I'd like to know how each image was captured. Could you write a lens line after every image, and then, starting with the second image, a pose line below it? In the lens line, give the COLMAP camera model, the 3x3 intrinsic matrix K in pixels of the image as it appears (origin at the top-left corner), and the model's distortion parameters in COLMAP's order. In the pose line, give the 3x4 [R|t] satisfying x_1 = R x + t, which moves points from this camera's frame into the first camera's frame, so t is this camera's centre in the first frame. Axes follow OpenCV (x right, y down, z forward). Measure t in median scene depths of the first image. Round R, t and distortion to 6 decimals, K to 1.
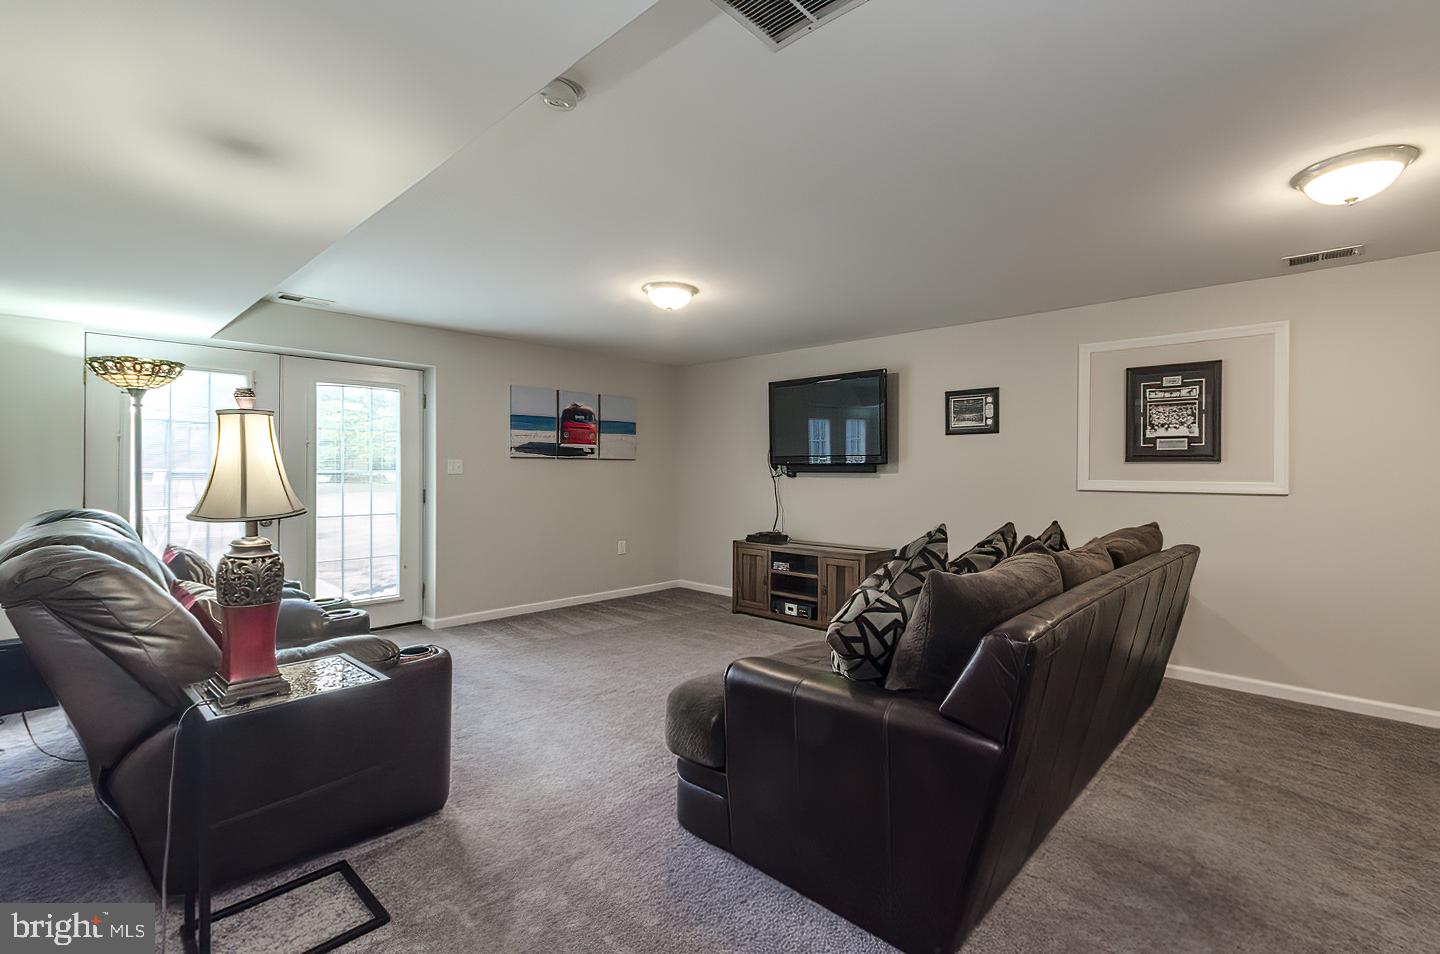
lens RADIAL K [[637.6, 0, 720.1], [0, 637.6, 472.1], [0, 0, 1]] dist [0.006571, 0.000752]
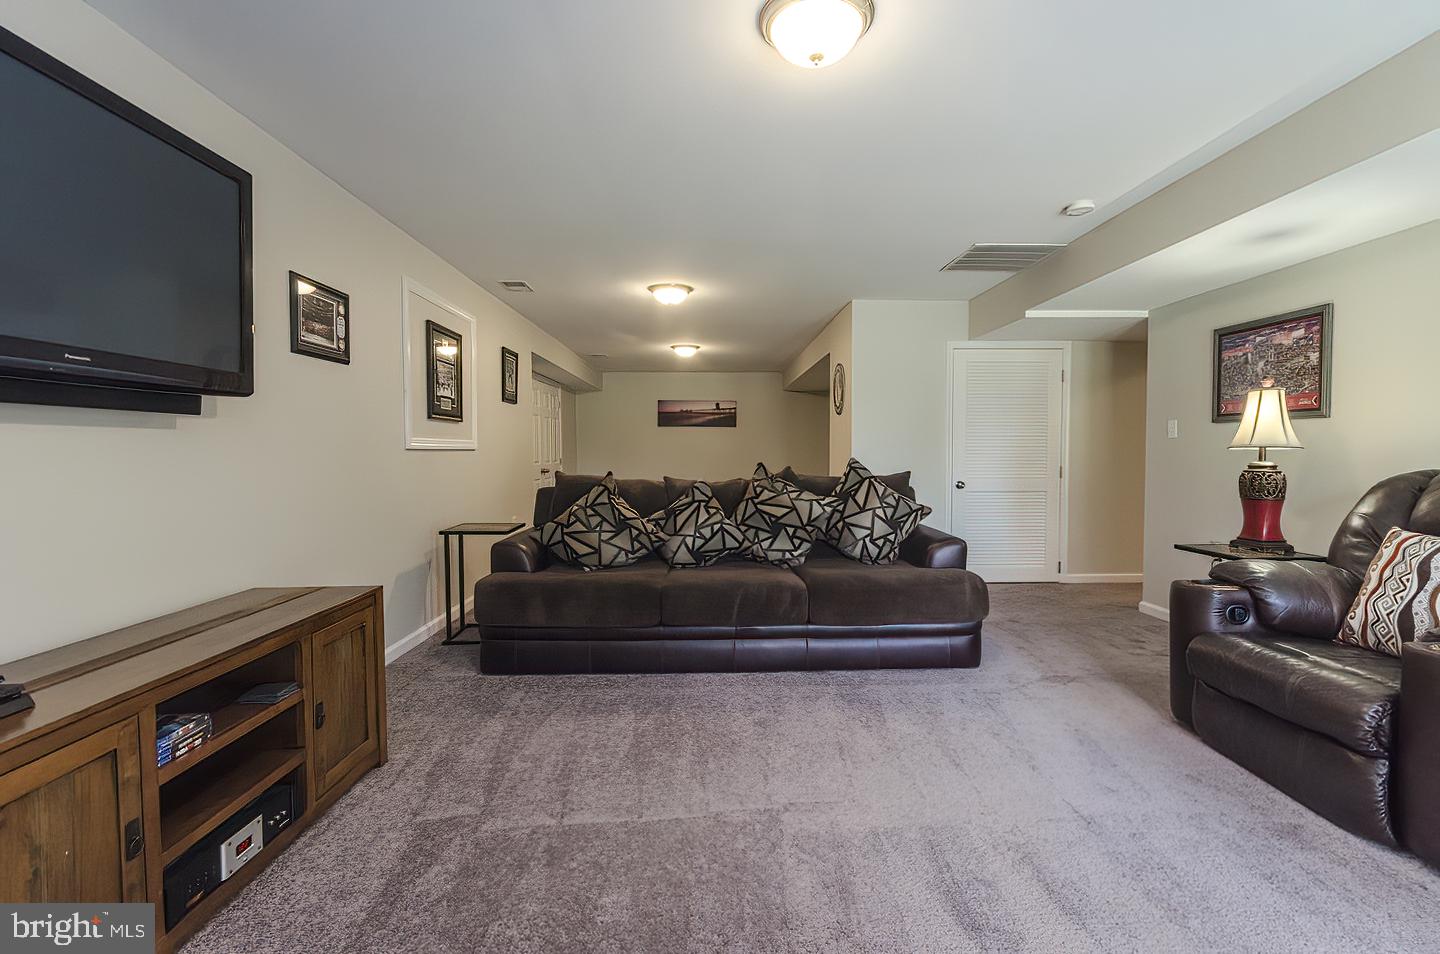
lens RADIAL K [[637.6, 0, 720.3], [0, 637.6, 473.8], [0, 0, 1]] dist [0.006571, 0.000752]
pose [[-0.698379, -0.028188, 0.715173, -0.261401], [-0.002995, 0.999330, 0.036464, 0.021957], [-0.715722, 0.023324, -0.697996, 1.020105]]
